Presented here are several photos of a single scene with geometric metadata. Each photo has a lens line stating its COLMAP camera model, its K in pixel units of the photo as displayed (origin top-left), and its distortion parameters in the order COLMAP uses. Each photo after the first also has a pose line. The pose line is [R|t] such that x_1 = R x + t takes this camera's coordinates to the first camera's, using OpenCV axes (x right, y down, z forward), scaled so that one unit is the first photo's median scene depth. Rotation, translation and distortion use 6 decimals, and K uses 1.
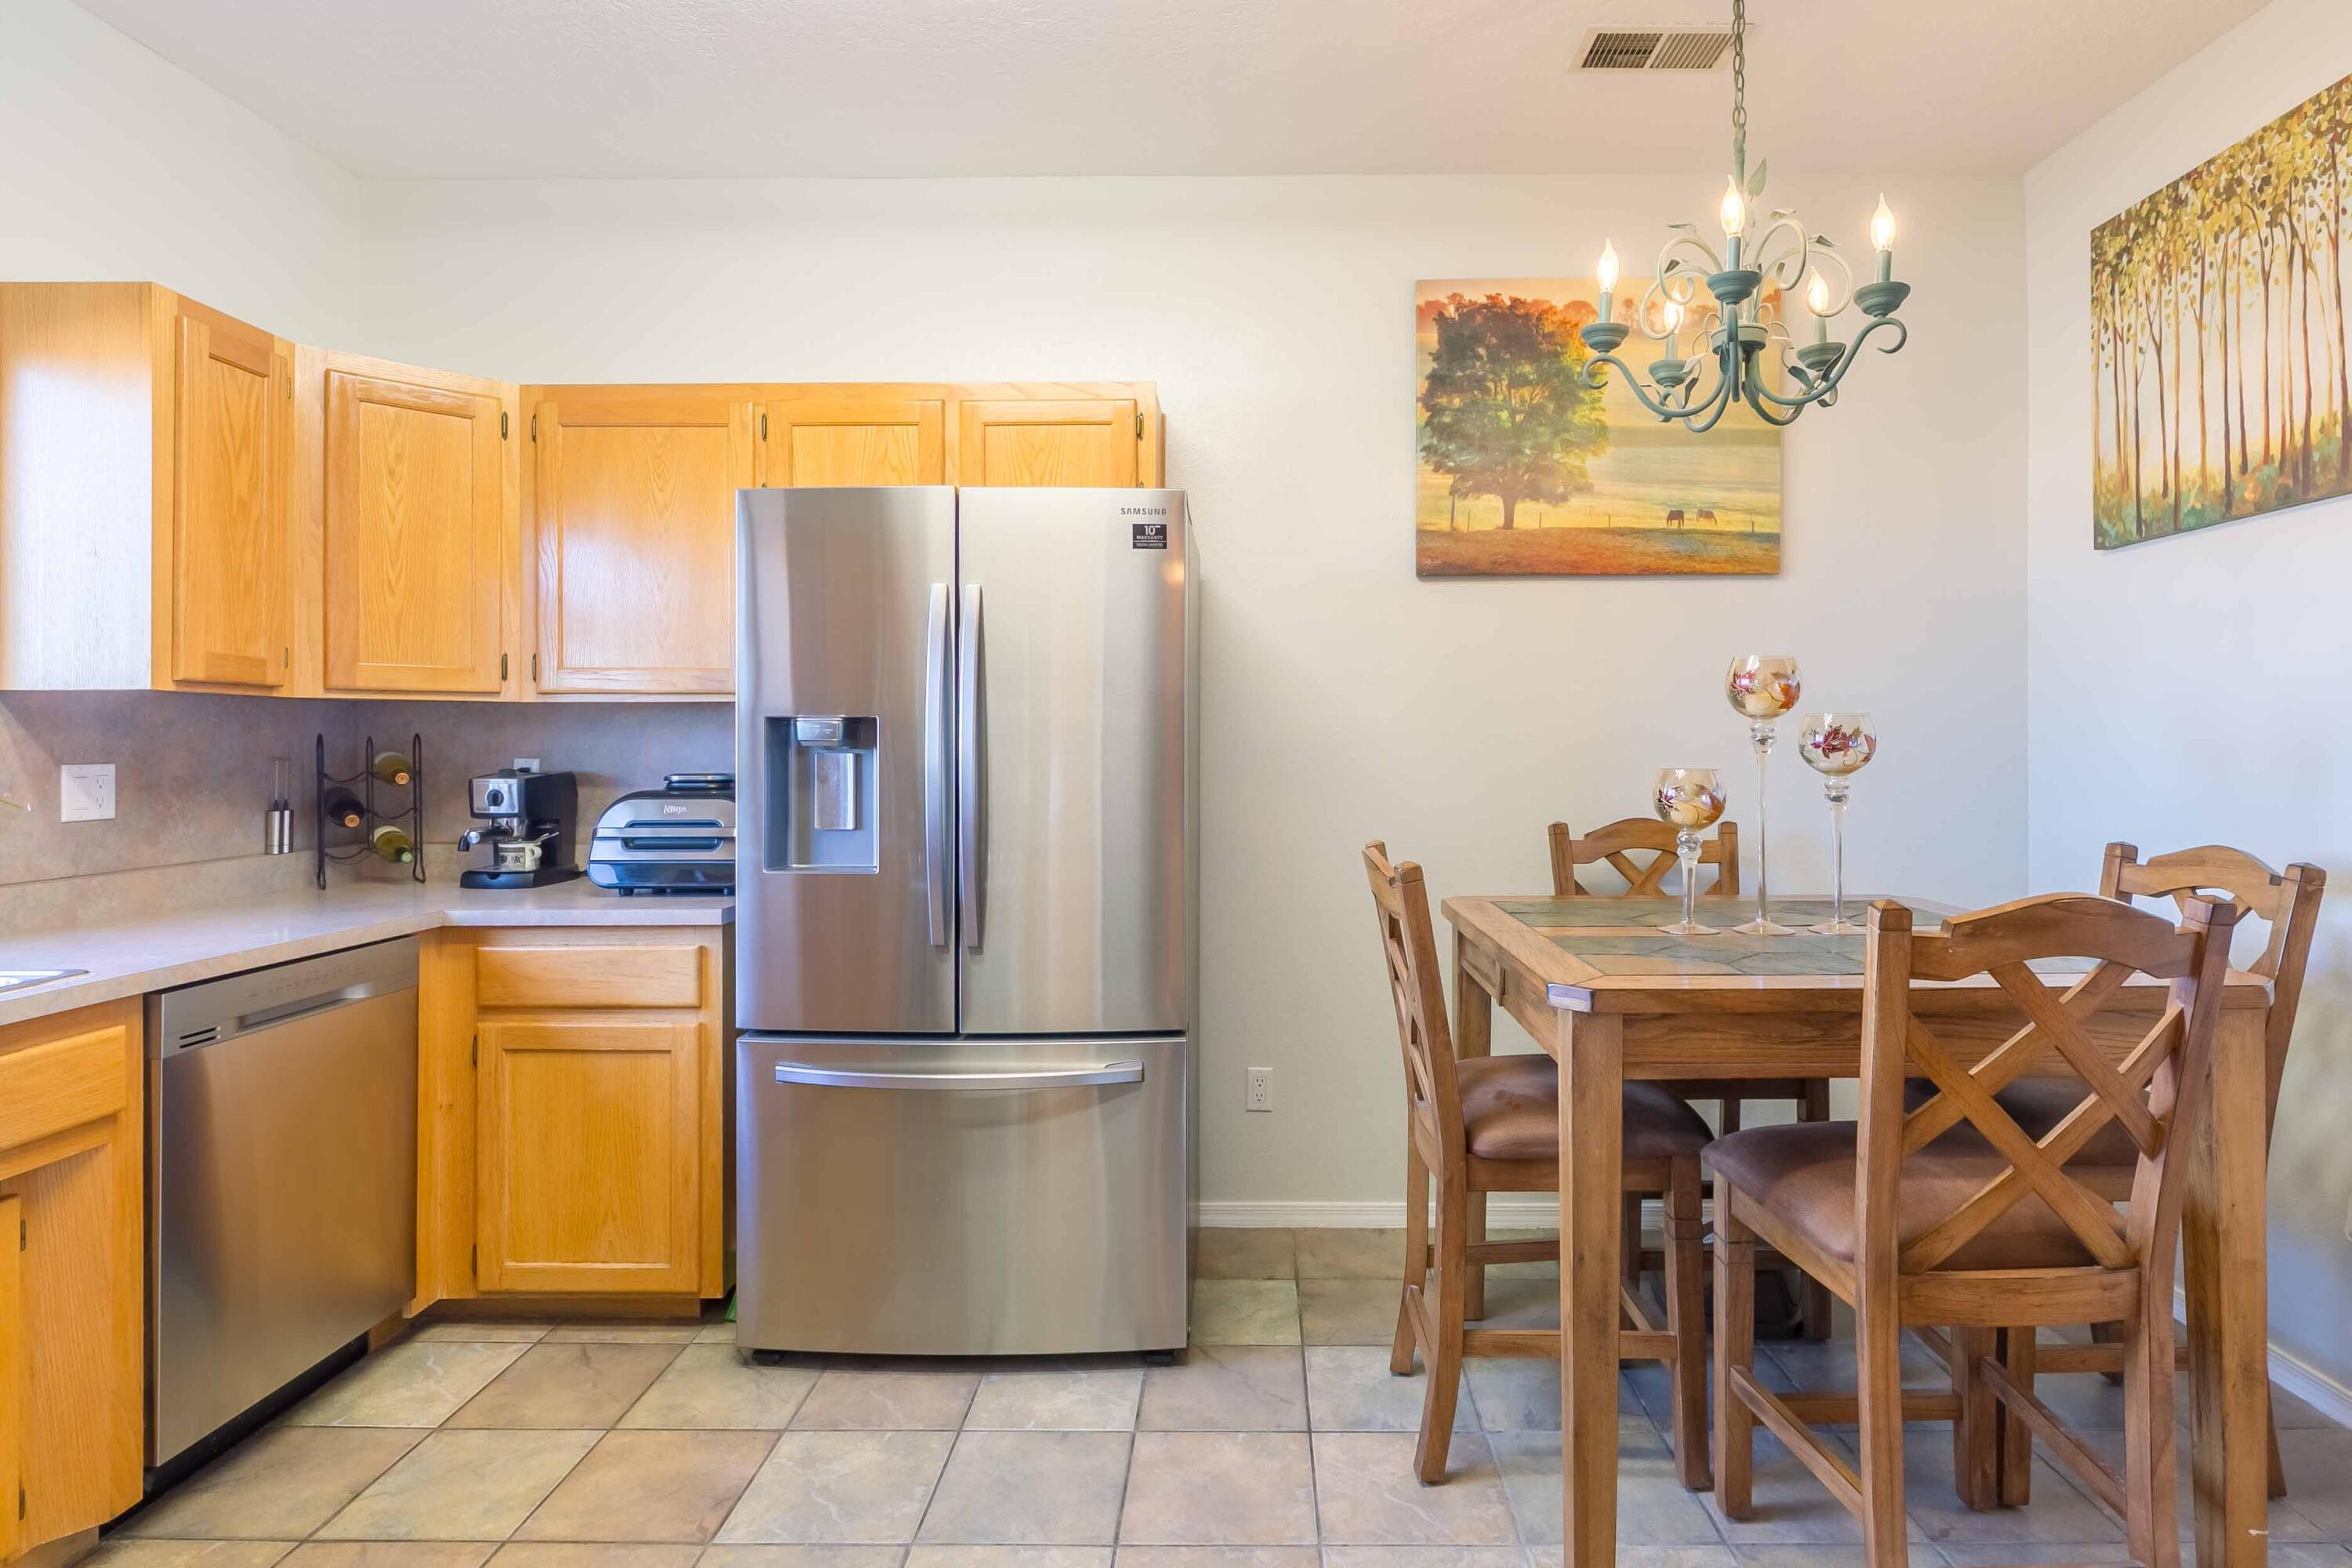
lens RADIAL K [[1176.9, 0, 1243.9], [0, 1176.9, 738.6], [0, 0, 1]] dist [-0.005589, -0.002085]
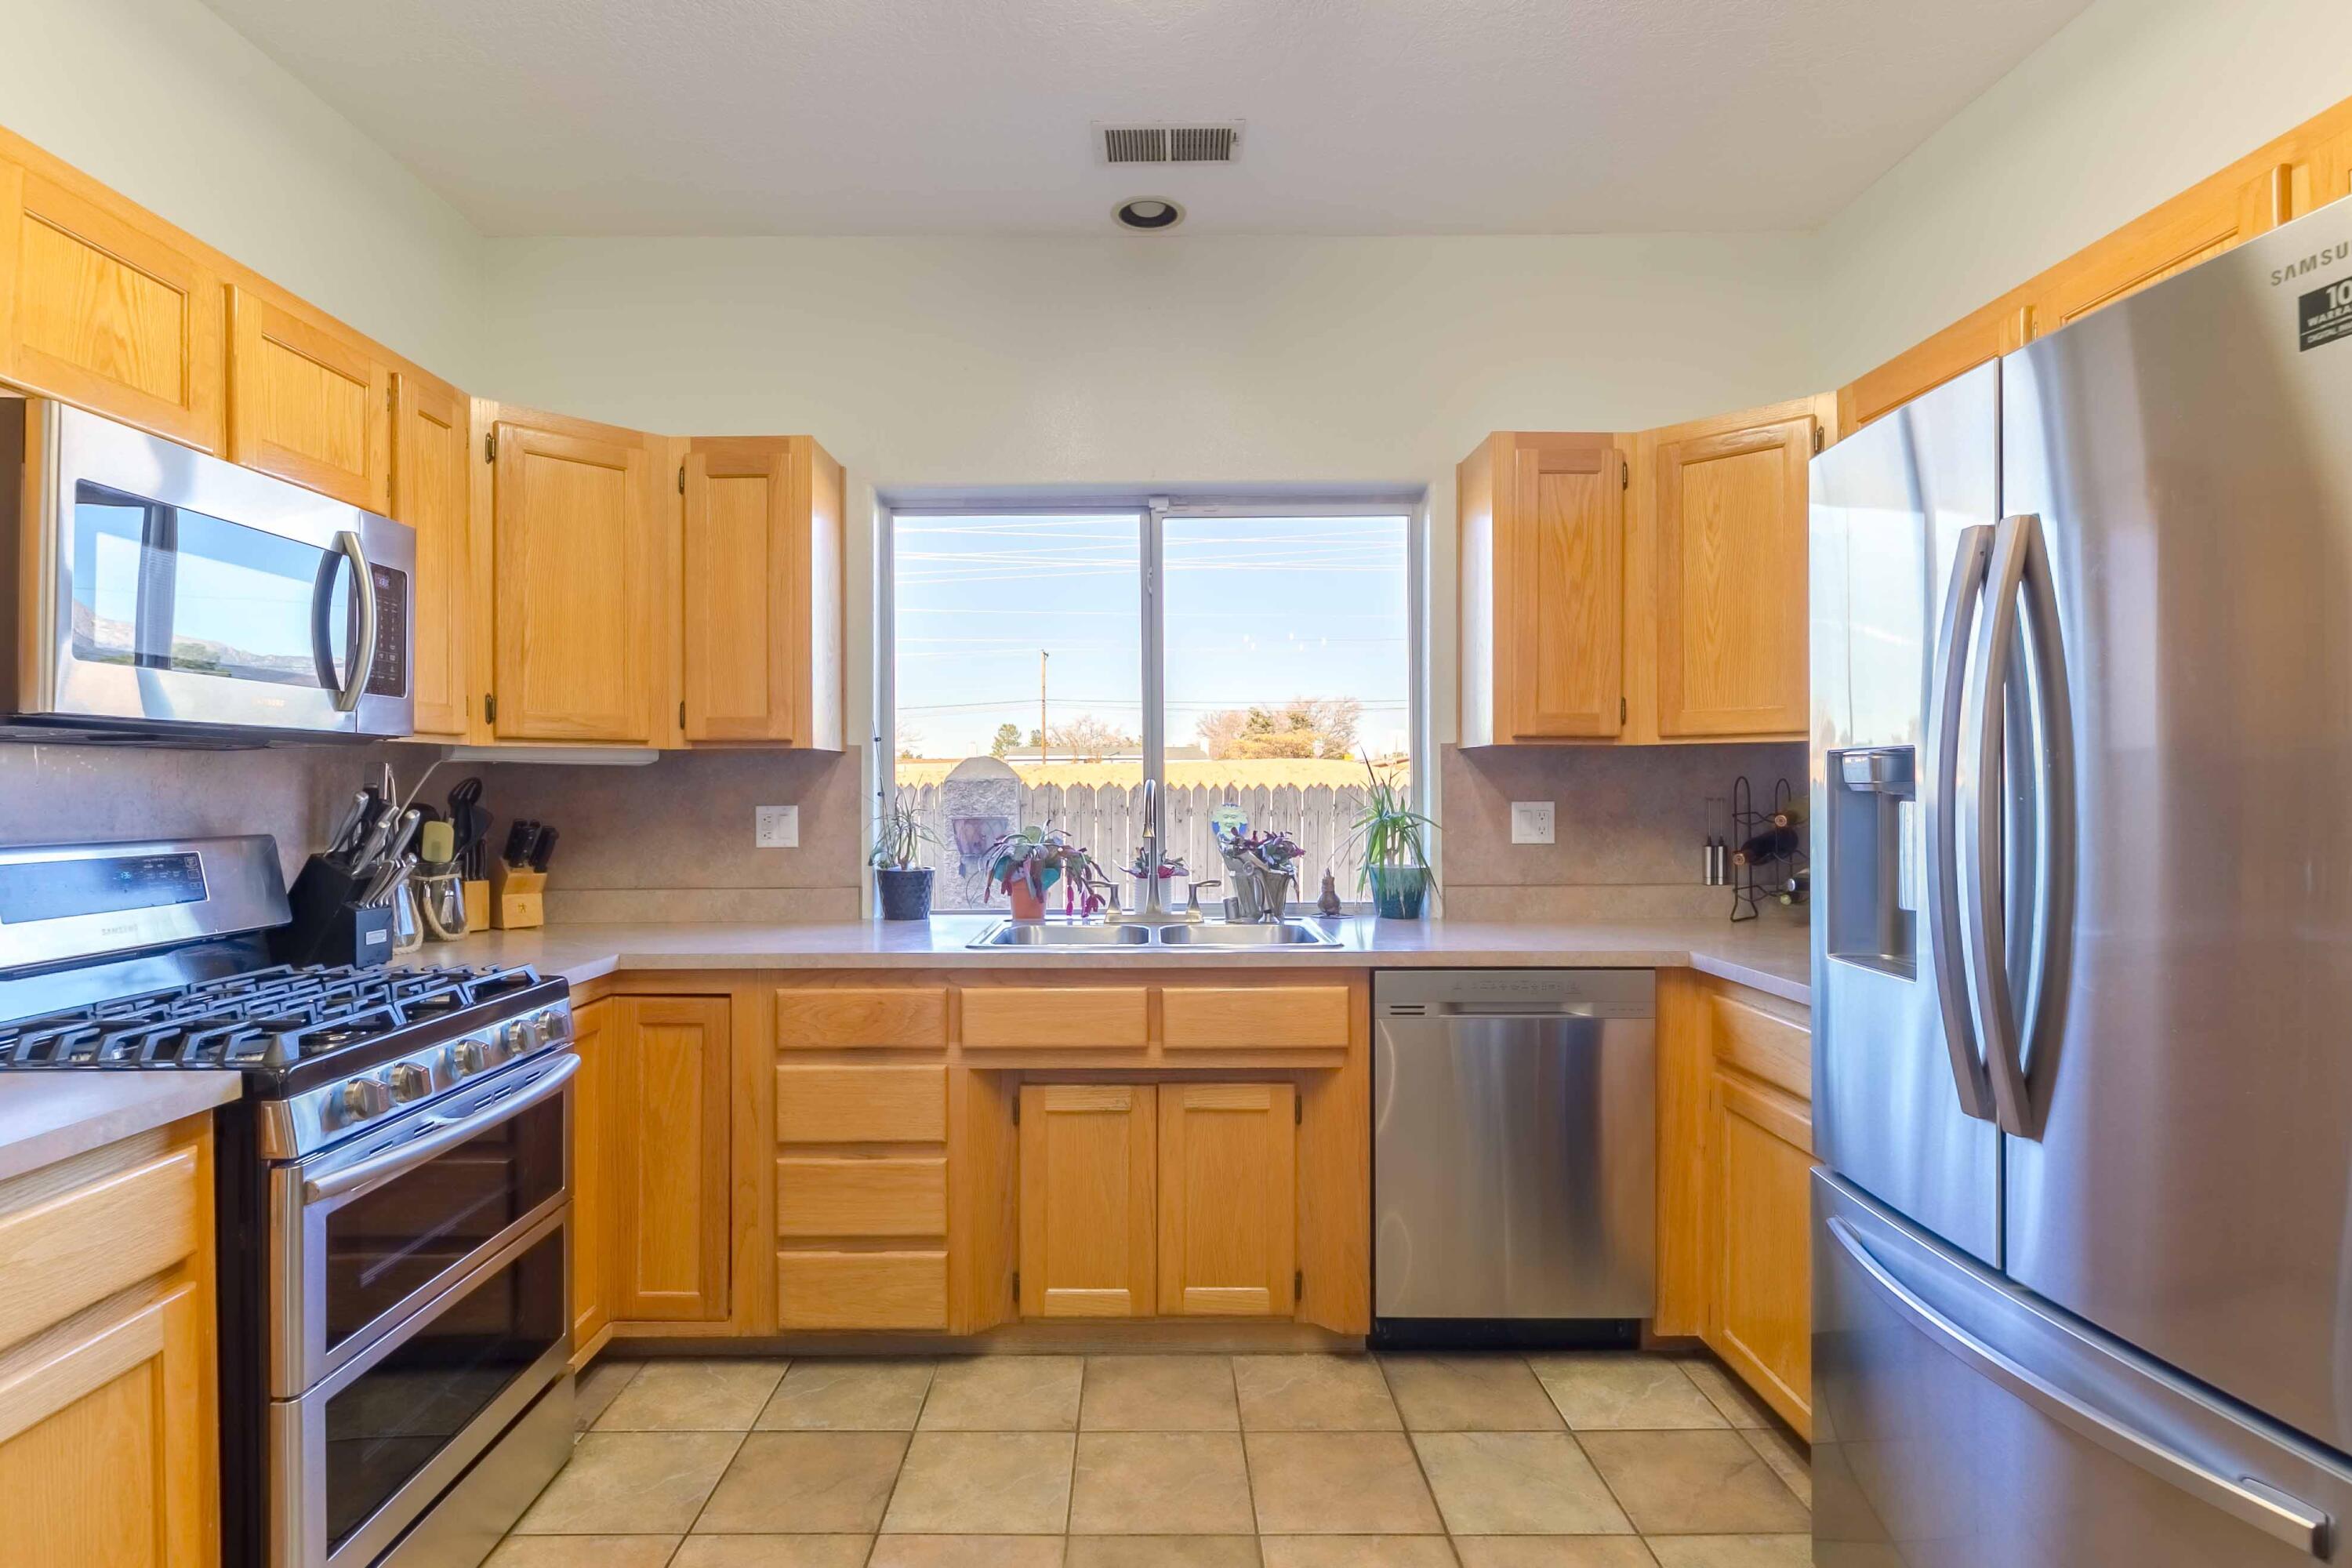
lens RADIAL K [[1176.9, 0, 1178.8], [0, 1176.9, 782.4], [0, 0, 1]] dist [-0.005589, -0.002085]
pose [[0.028322, -0.000334, -0.999599, 0.330012], [0.005068, 0.999987, -0.000190, -0.001533], [0.999586, -0.005061, 0.028323, 0.553749]]
